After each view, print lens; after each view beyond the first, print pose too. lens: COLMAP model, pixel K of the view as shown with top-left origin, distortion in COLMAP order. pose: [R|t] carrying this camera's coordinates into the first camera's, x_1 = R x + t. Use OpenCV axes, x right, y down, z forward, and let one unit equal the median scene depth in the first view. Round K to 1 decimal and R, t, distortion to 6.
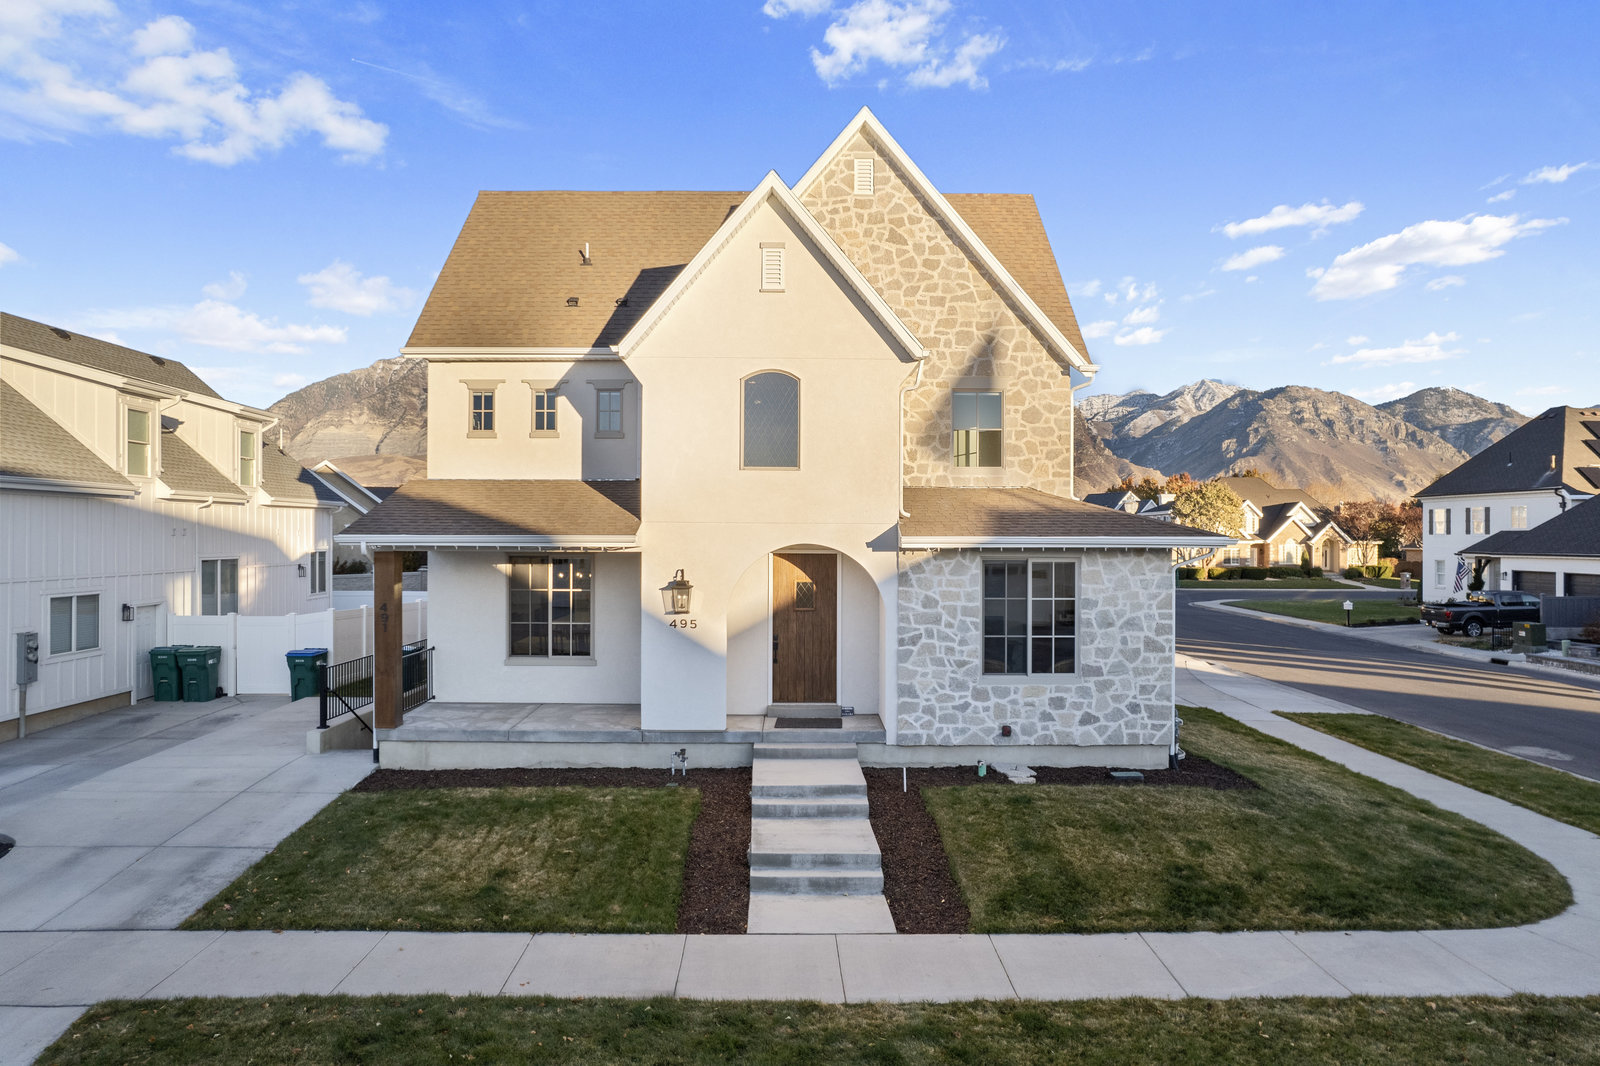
lens RADIAL K [[1022.1, 0, 808.2], [0, 1022.1, 537.3], [0, 0, 1]] dist [-0.067644, 0.058877]
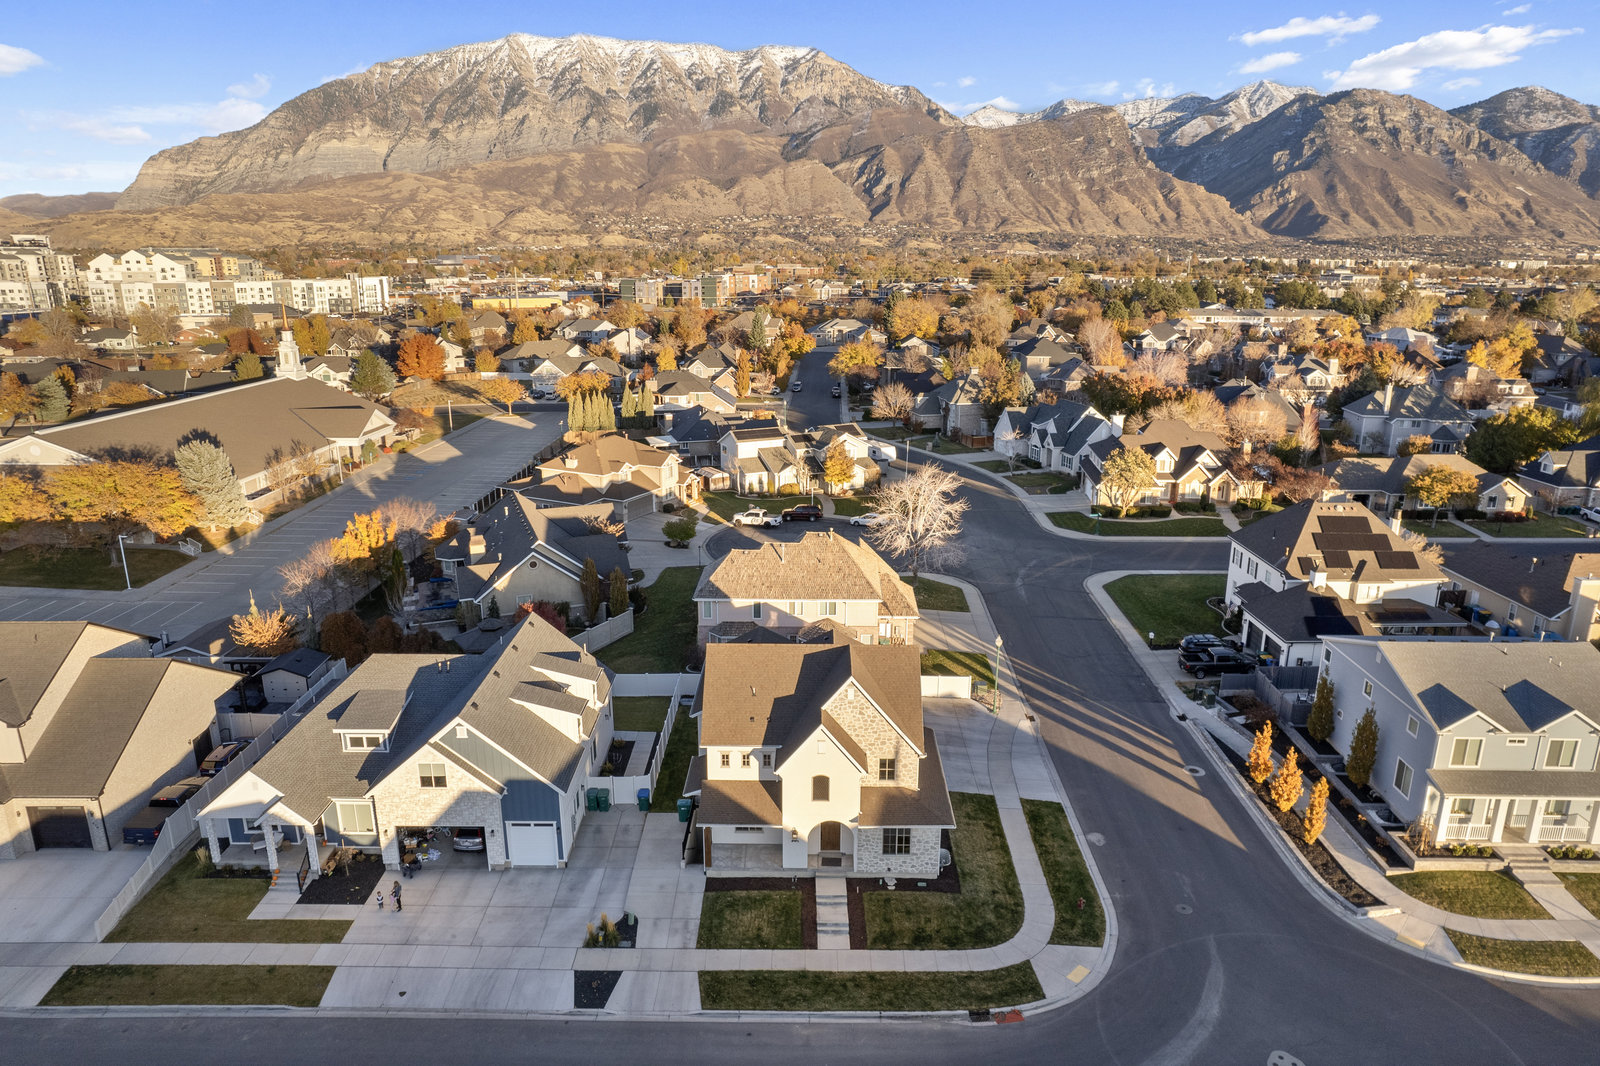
lens RADIAL K [[1022.1, 0, 802.9], [0, 1022.1, 536.3], [0, 0, 1]] dist [-0.067644, 0.058877]
pose [[0.999595, 0.005355, -0.027955, -0.005683], [0.002397, 0.962817, 0.270144, -1.819666], [0.028362, -0.270101, 0.962414, -2.005135]]
